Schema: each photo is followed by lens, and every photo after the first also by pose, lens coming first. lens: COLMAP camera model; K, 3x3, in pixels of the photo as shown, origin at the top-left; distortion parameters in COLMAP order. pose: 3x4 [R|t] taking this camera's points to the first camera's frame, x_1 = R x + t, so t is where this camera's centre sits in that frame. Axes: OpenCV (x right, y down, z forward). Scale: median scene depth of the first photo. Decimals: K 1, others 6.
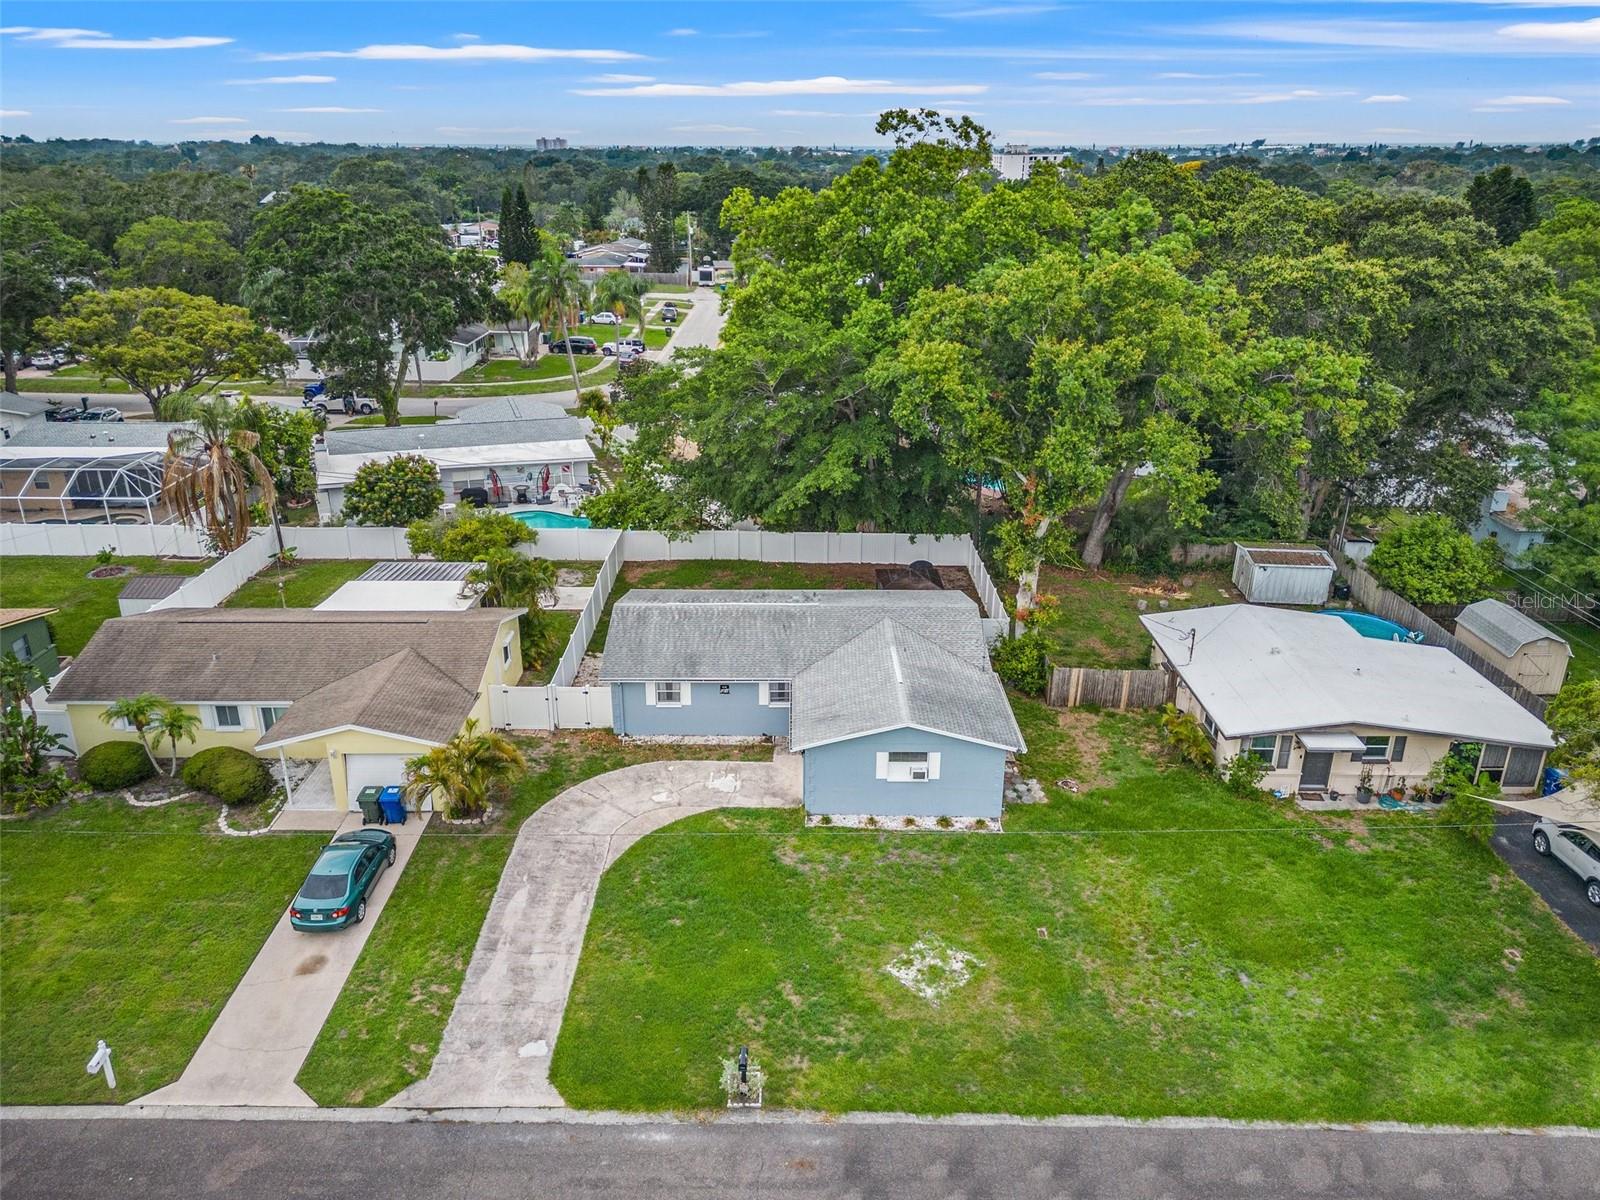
lens RADIAL K [[1133.6, 0, 800.0], [0, 1133.6, 600.0], [0, 0, 1]] dist [0.079537, -0.078258]
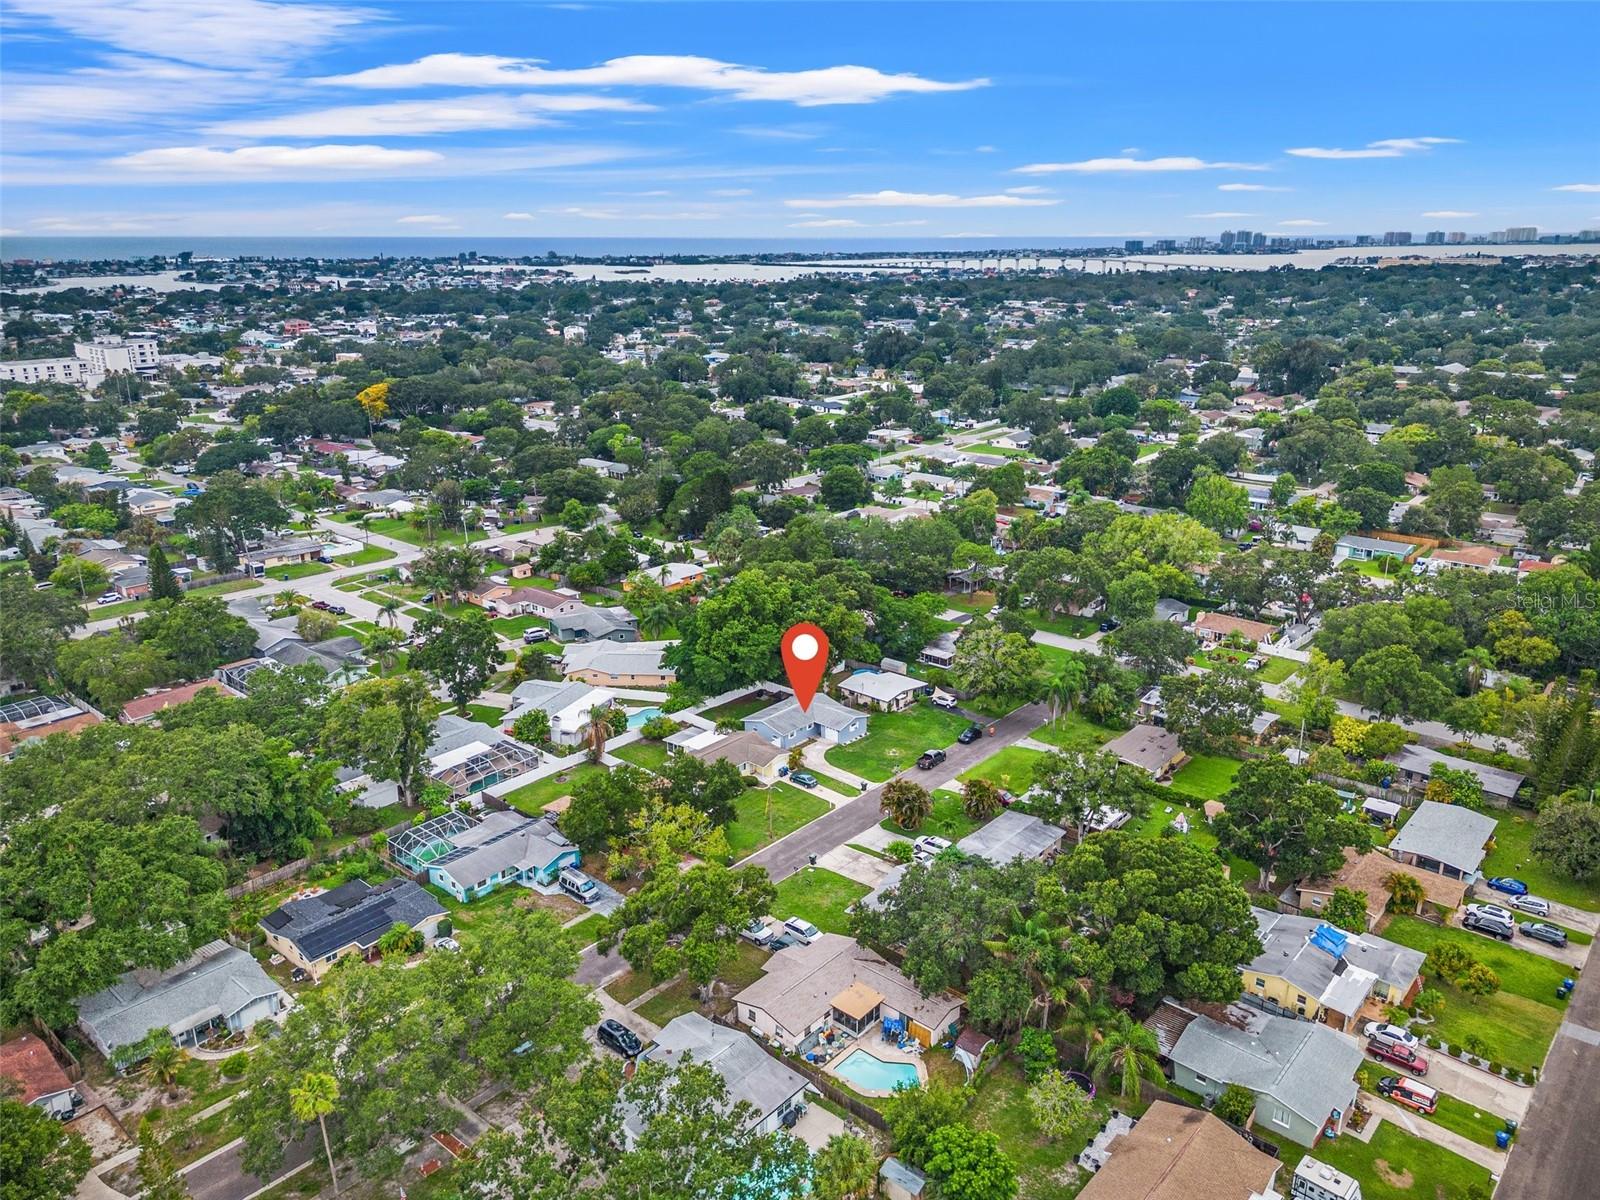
lens RADIAL K [[1162.6, 0, 802.8], [0, 1162.6, 598.2], [0, 0, 1]] dist [0.084163, -0.088840]
pose [[0.649883, -0.229747, 0.724479, -3.180715], [0.279529, 0.958659, 0.053263, -0.632939], [-0.706765, 0.167898, 0.687236, -2.091110]]
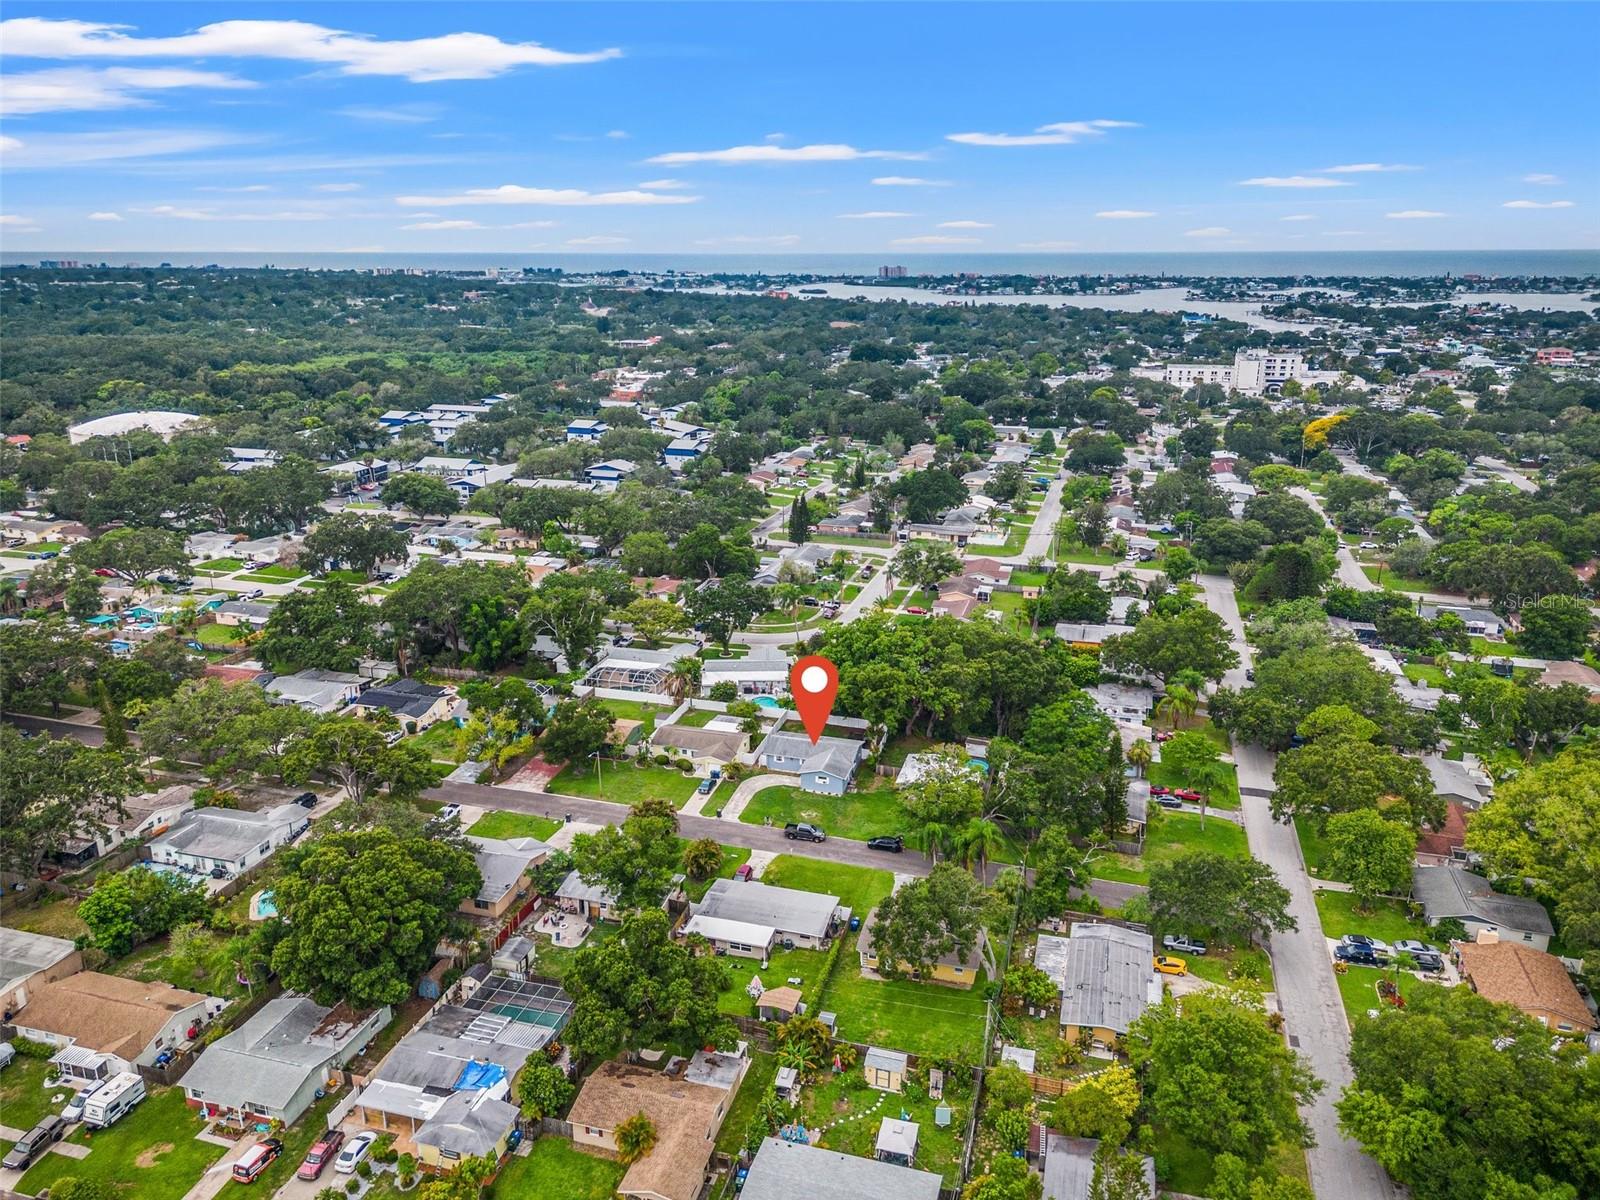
lens RADIAL K [[1156.5, 0, 796.7], [0, 1156.5, 598.1], [0, 0, 1]] dist [0.084050, -0.084057]
pose [[0.959430, 0.079369, -0.270546, 1.132409], [-0.100738, 0.992721, -0.066013, -0.248865], [0.263338, 0.090589, 0.960441, -3.378158]]
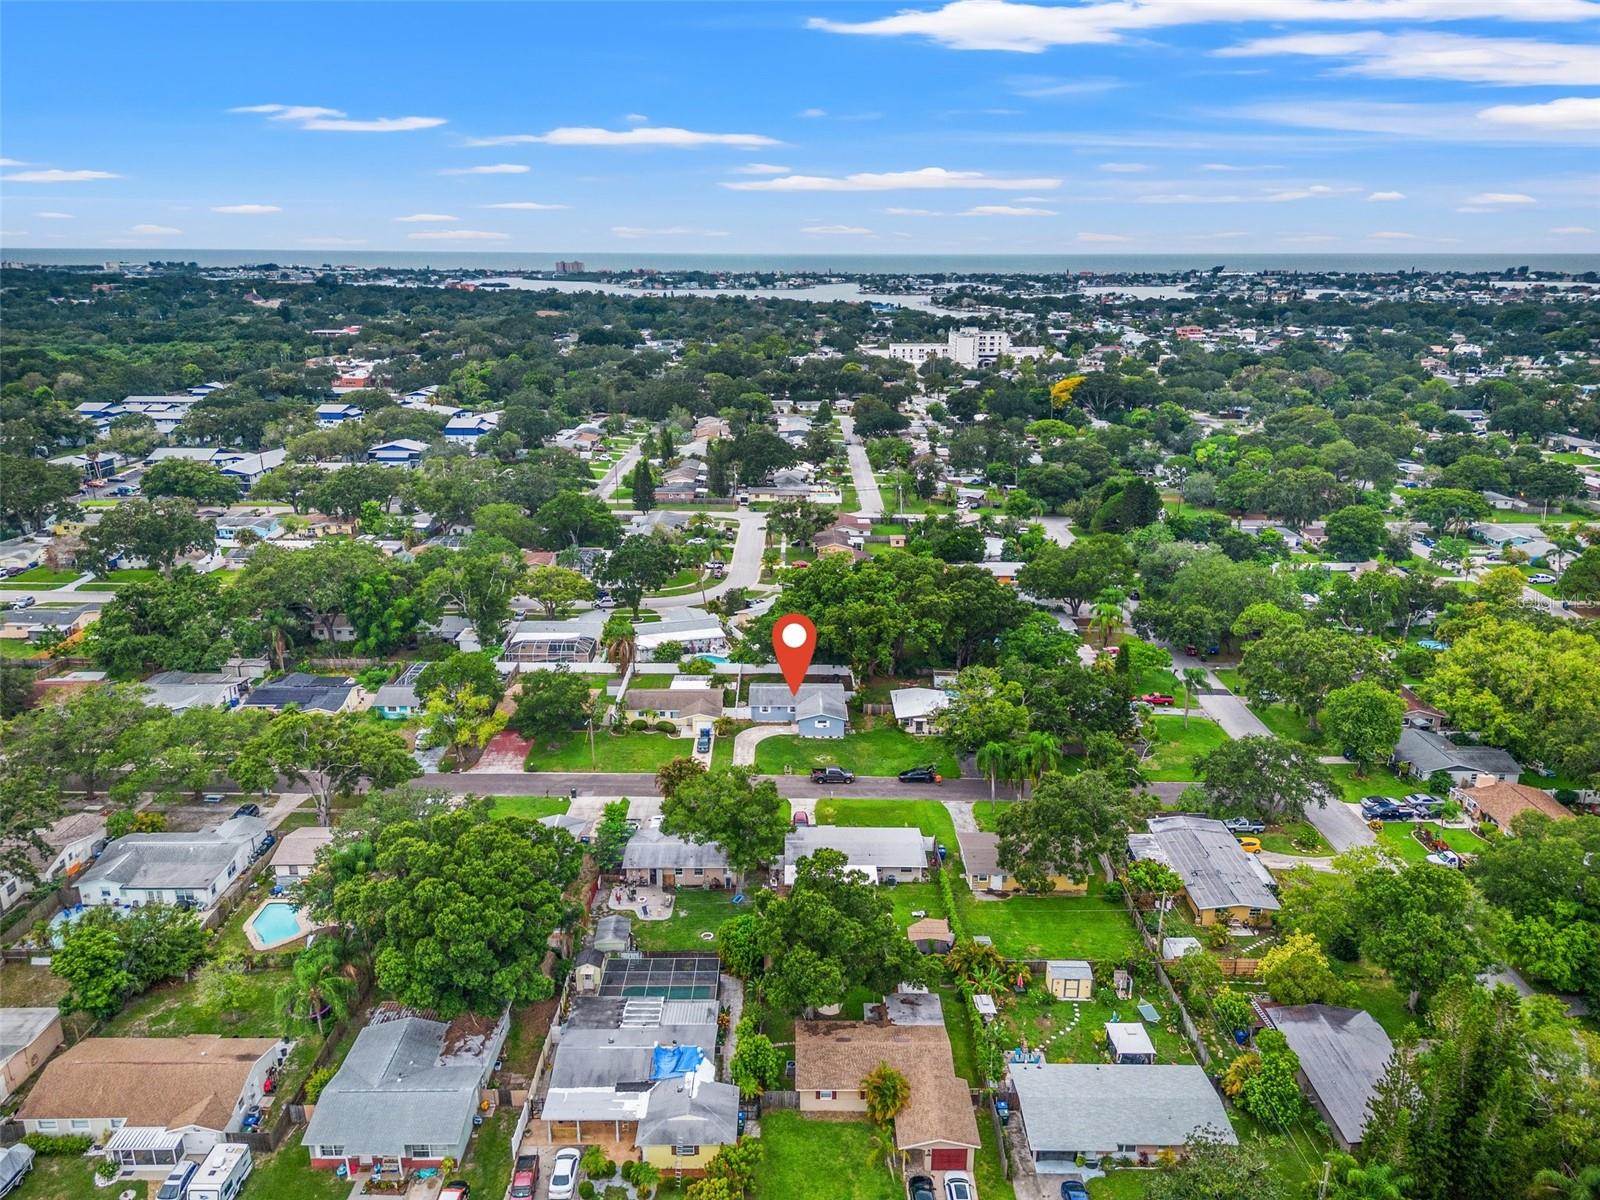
lens RADIAL K [[1133.6, 0, 800.0], [0, 1133.6, 600.0], [0, 0, 1]] dist [0.079537, -0.078258]
pose [[0.999995, 0.000401, 0.003268, -0.006055], [-0.000156, 0.997192, -0.074884, -0.004309], [-0.003289, 0.074883, 0.997187, -3.234643]]
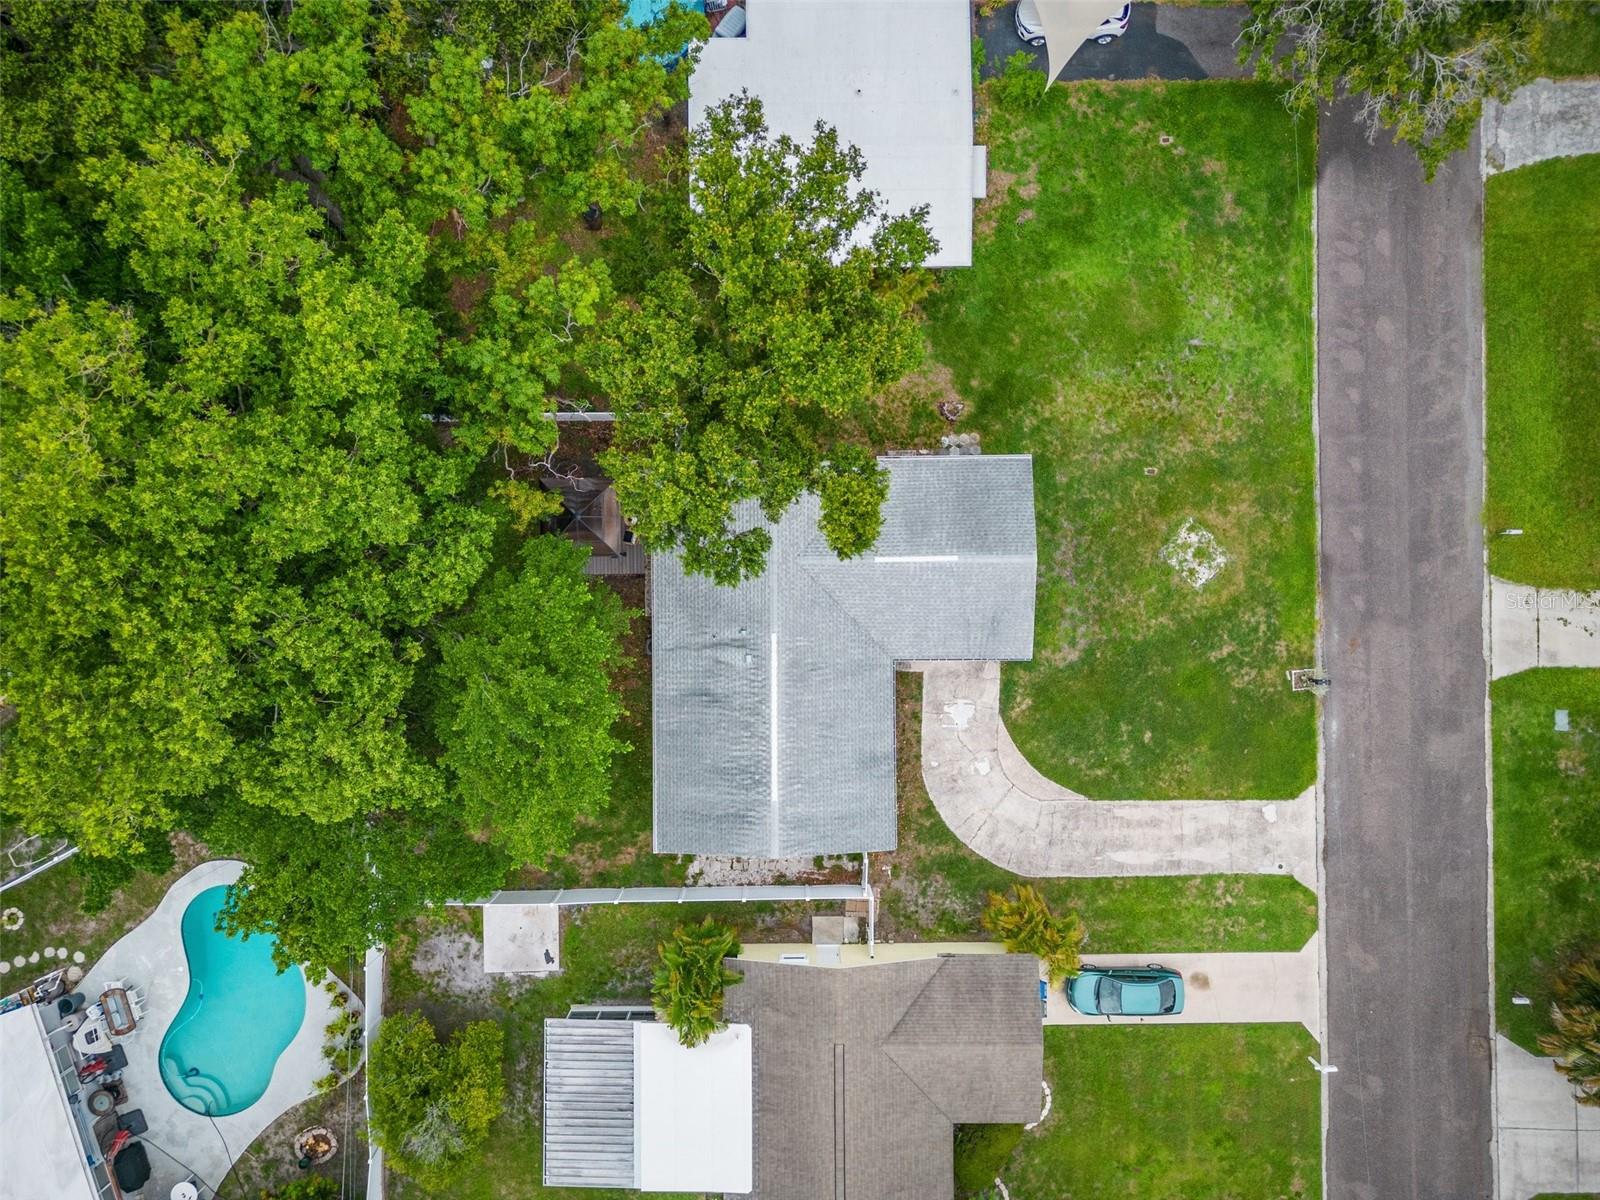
lens RADIAL K [[1133.6, 0, 800.0], [0, 1133.6, 600.0], [0, 0, 1]] dist [0.079537, -0.078258]
pose [[-0.001989, -0.999962, -0.008474, 0.056929], [0.364280, -0.008617, 0.931250, -0.955441], [-0.931287, -0.001234, 0.364283, 0.739290]]
